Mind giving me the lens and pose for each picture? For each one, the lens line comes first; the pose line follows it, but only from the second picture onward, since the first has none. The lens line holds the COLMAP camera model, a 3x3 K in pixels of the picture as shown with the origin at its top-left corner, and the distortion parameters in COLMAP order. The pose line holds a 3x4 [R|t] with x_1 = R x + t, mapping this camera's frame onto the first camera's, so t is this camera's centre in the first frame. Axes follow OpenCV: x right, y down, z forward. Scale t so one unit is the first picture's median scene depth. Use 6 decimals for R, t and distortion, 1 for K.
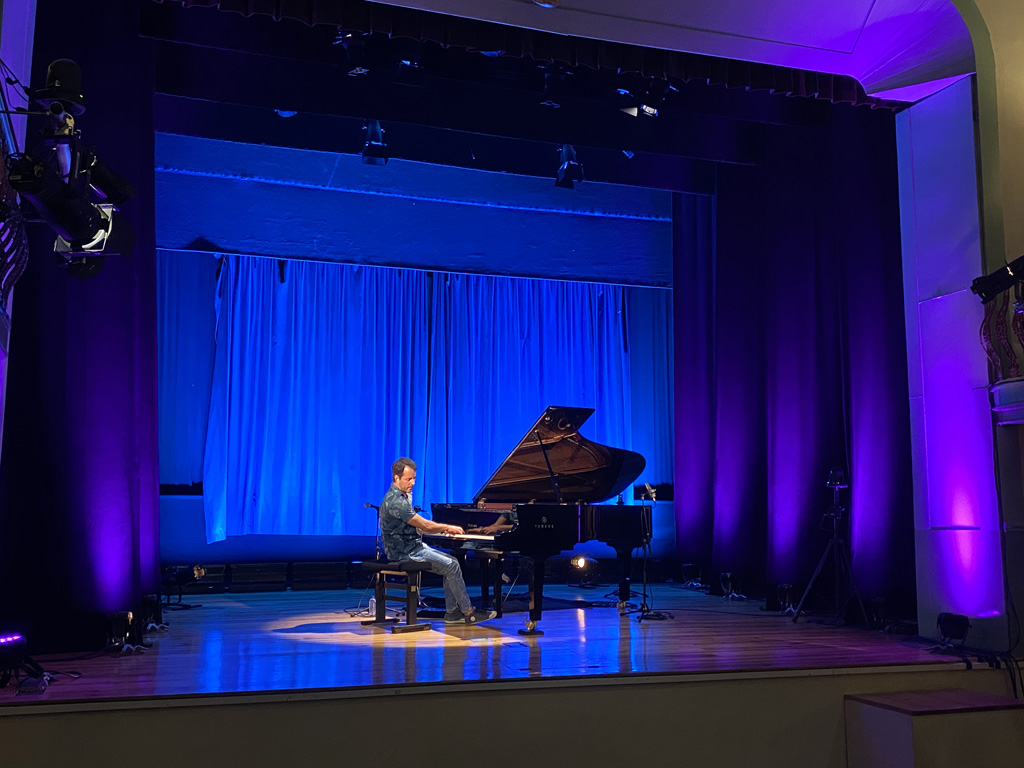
lens RADIAL K [[1028.2, 0, 518.7], [0, 1028.2, 387.4], [0, 0, 1]] dist [0.048898, 0.000000]
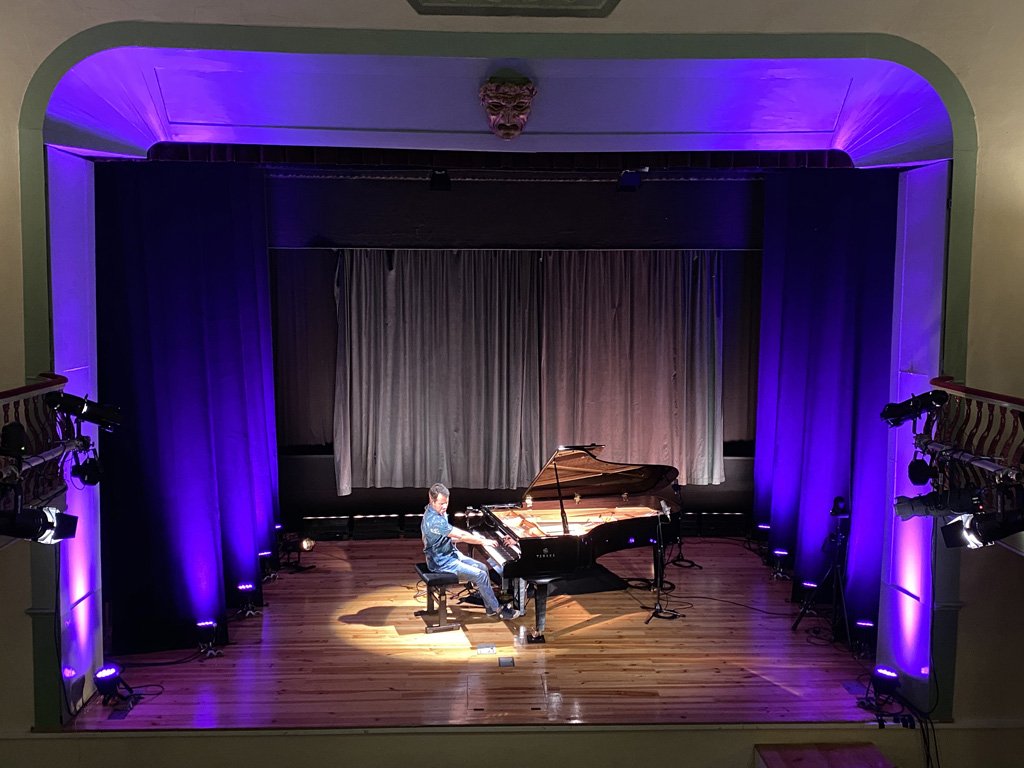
lens RADIAL K [[1053.5, 0, 513.4], [0, 1053.5, 380.0], [0, 0, 1]] dist [0.023022, 0.000000]
pose [[0.961053, 0.028160, -0.274927, 0.222526], [0.030795, 0.977689, 0.207789, -0.221437], [0.274644, -0.208162, 0.938743, -0.071430]]
